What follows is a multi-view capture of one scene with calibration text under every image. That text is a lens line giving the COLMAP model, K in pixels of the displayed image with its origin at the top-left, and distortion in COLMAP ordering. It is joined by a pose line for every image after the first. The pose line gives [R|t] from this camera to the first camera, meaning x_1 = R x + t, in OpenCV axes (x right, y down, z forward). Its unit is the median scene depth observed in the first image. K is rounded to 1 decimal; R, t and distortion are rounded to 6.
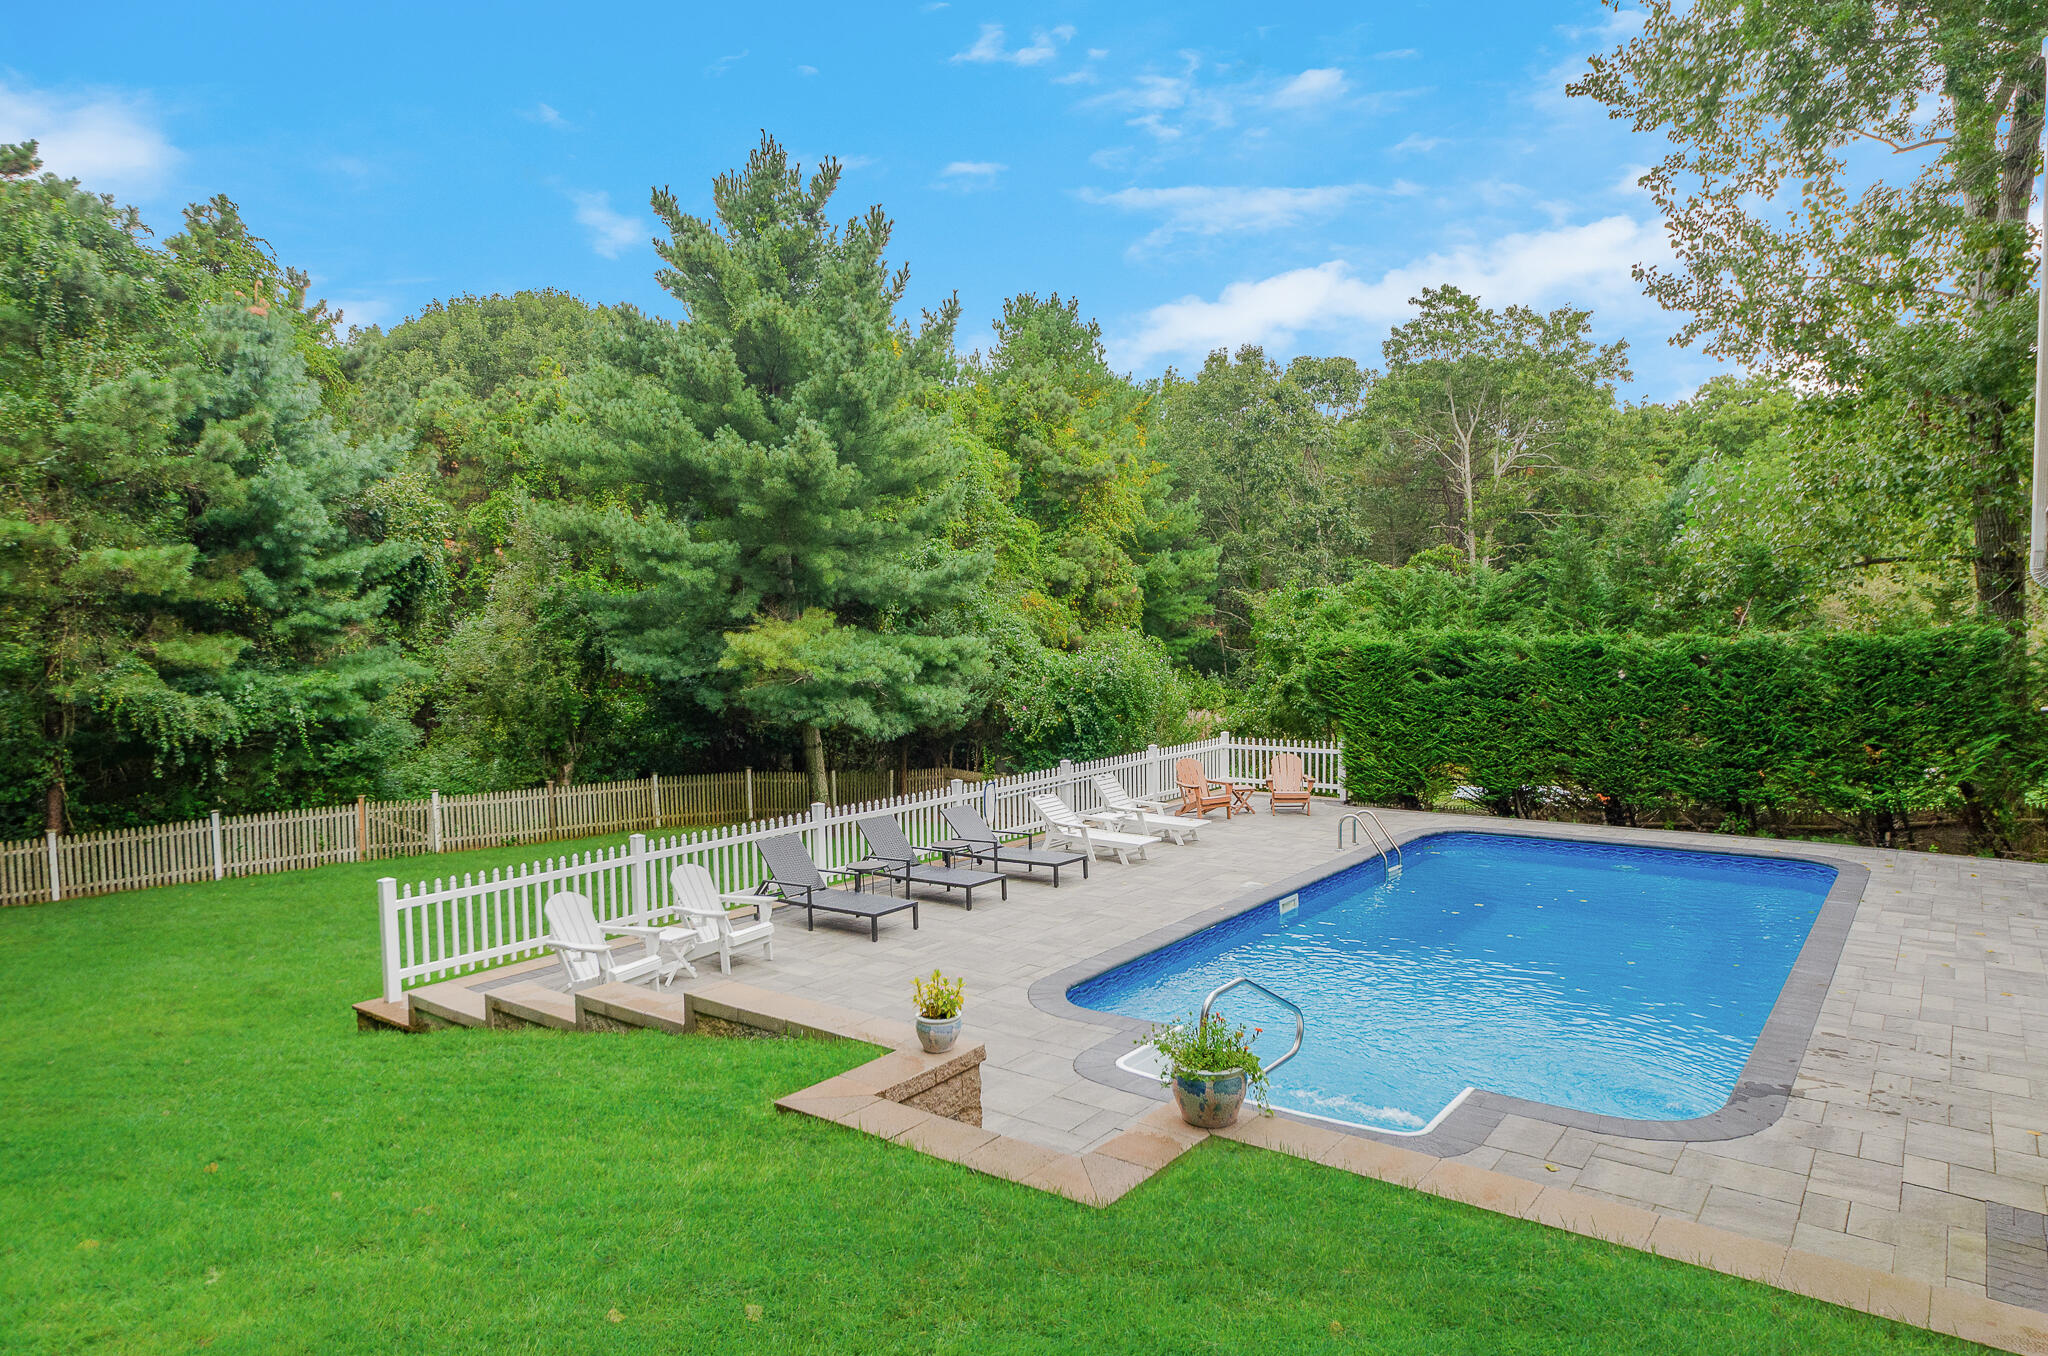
lens RADIAL K [[1212.8, 0, 1024.0], [0, 1212.8, 678.0], [0, 0, 1]] dist [0.005960, 0.000560]
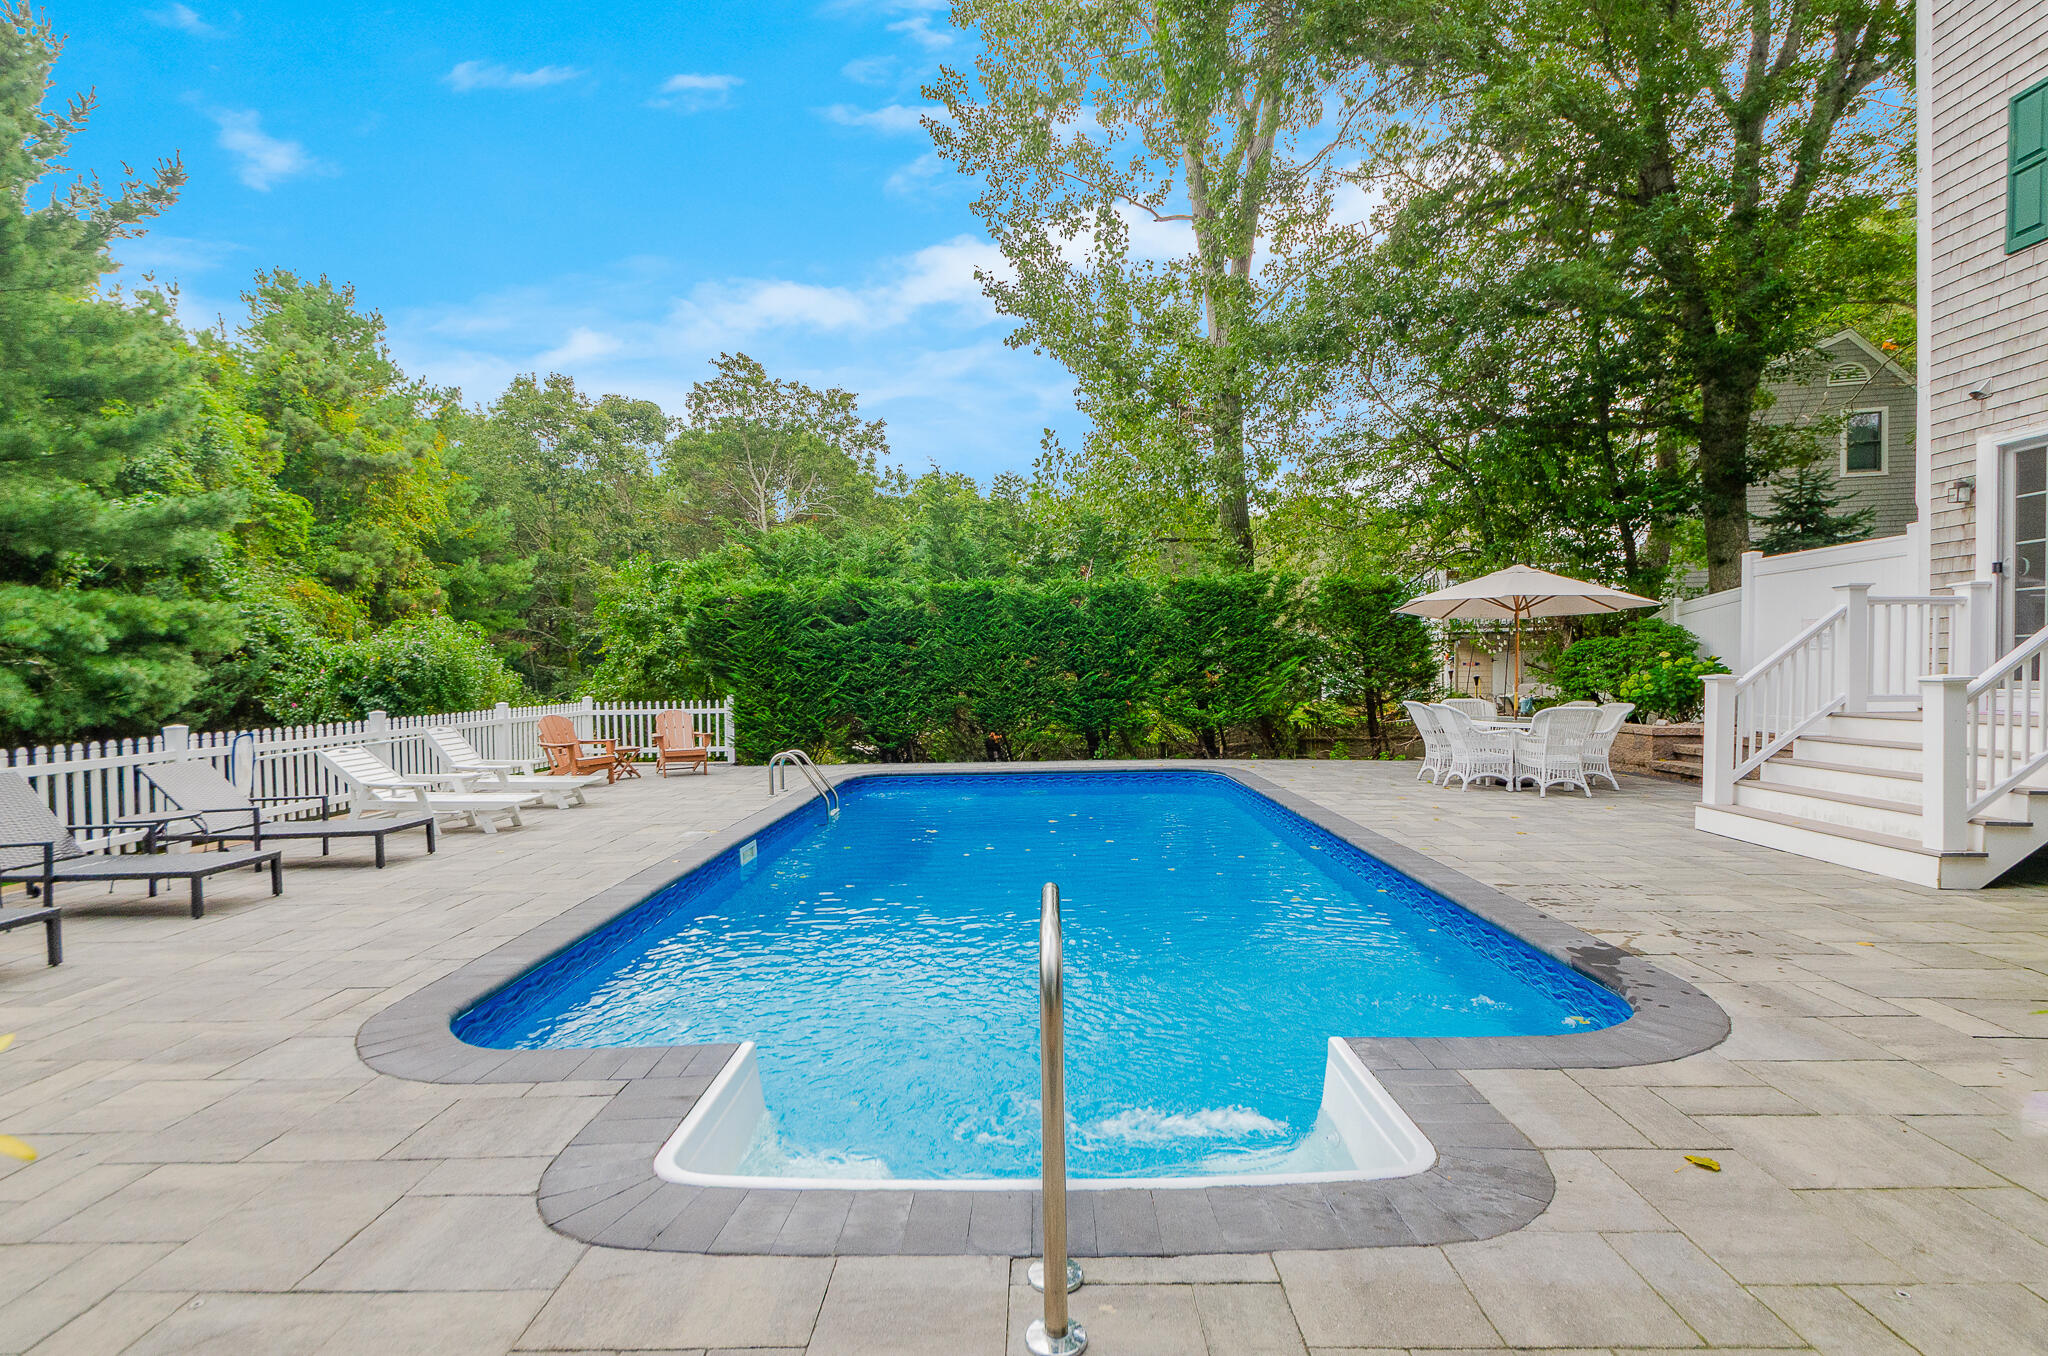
lens RADIAL K [[1019.9, 0, 1024.0], [0, 1019.9, 678.0], [0, 0, 1]] dist [0.016736, -0.001037]
pose [[0.812151, -0.004773, 0.583428, -0.005693], [0.024815, 0.999344, -0.026368, 0.045160], [-0.582919, 0.035893, 0.811737, 0.174455]]
